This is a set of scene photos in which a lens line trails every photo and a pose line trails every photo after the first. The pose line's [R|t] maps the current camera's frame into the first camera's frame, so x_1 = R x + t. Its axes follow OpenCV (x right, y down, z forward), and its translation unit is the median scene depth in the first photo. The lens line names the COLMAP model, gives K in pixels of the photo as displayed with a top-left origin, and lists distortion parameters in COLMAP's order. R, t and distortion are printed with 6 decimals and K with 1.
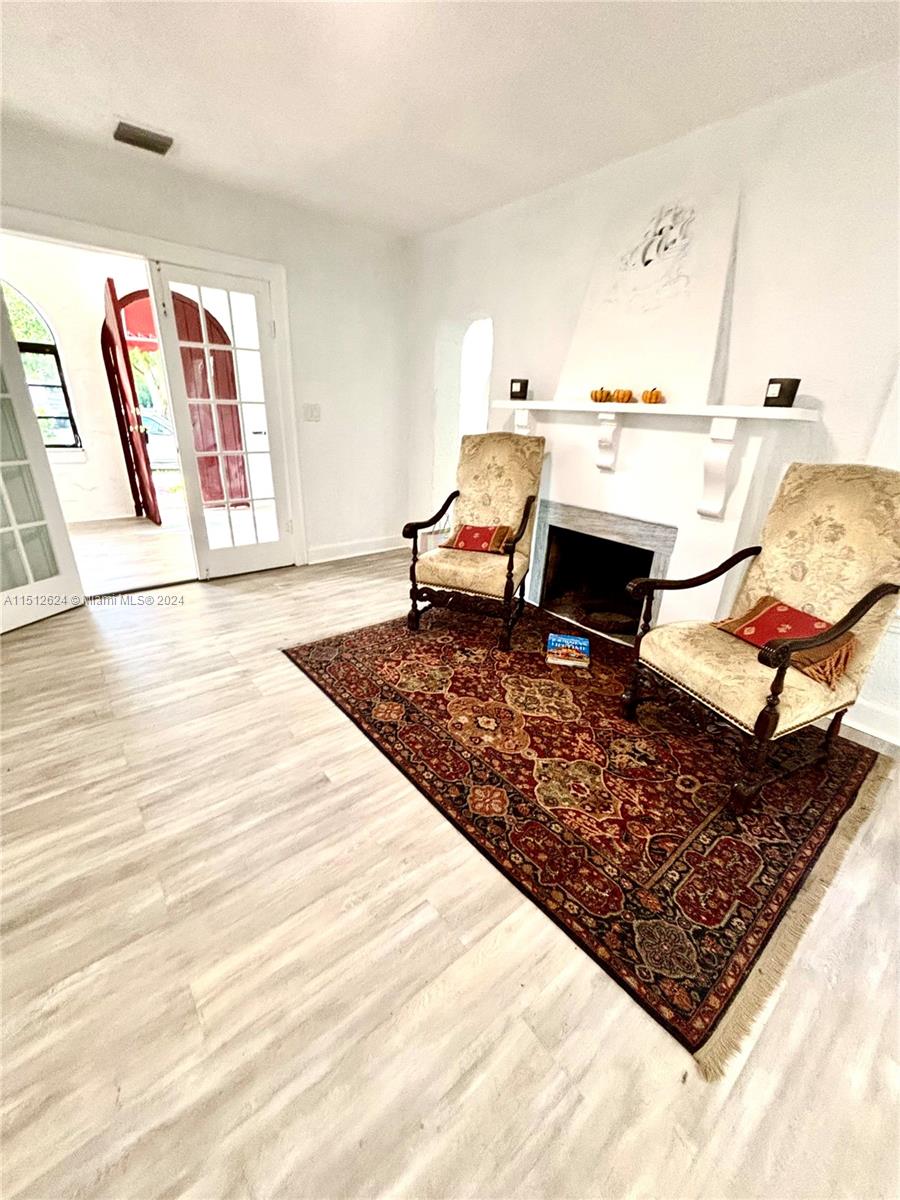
lens RADIAL K [[479.8, 0, 448.1], [0, 479.8, 604.0], [0, 0, 1]] dist [0.001158, 0.000742]
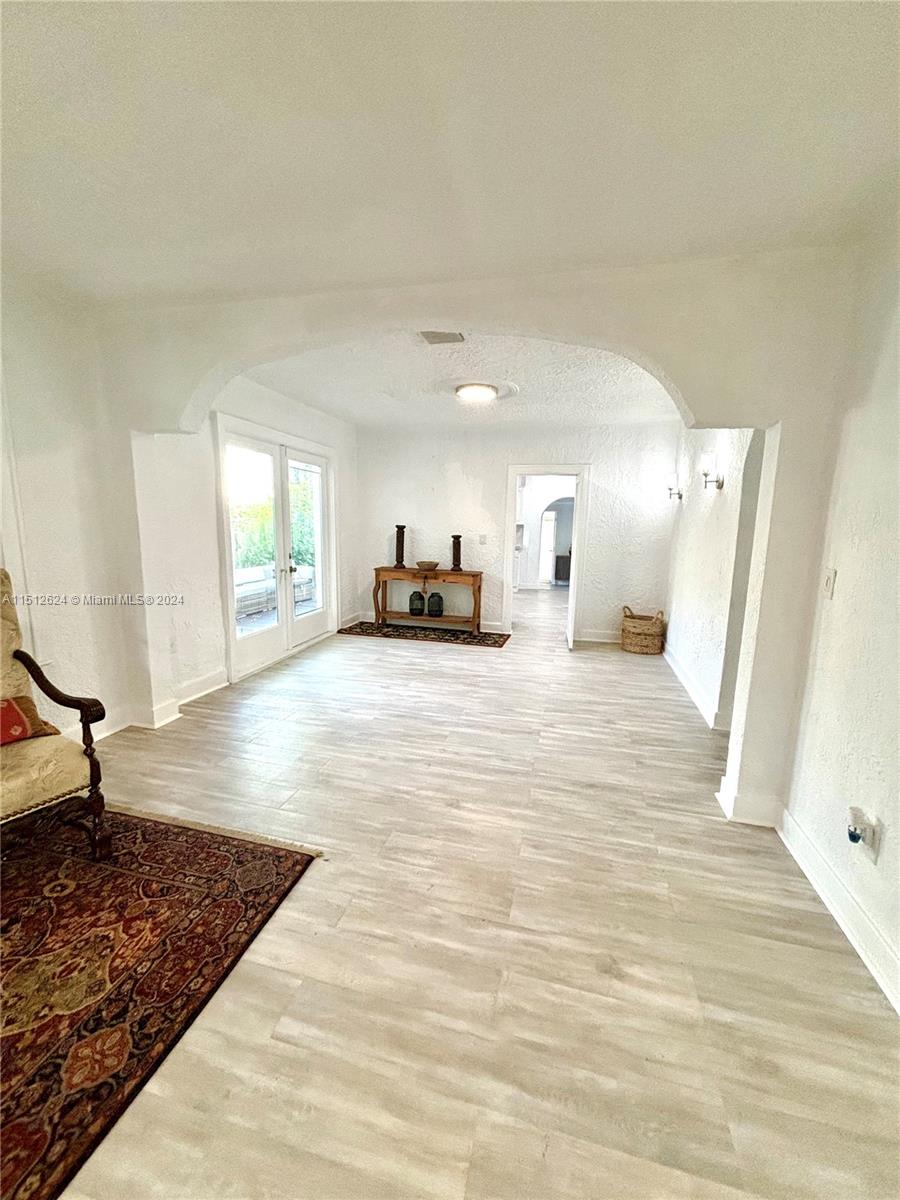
lens RADIAL K [[479.8, 0, 449.5], [0, 479.8, 600.3], [0, 0, 1]] dist [0.001158, 0.000742]
pose [[-0.591165, -0.177775, 0.786715, -0.882002], [0.260366, 0.881123, 0.394756, -0.446776], [-0.763370, 0.438200, -0.474602, 0.832279]]
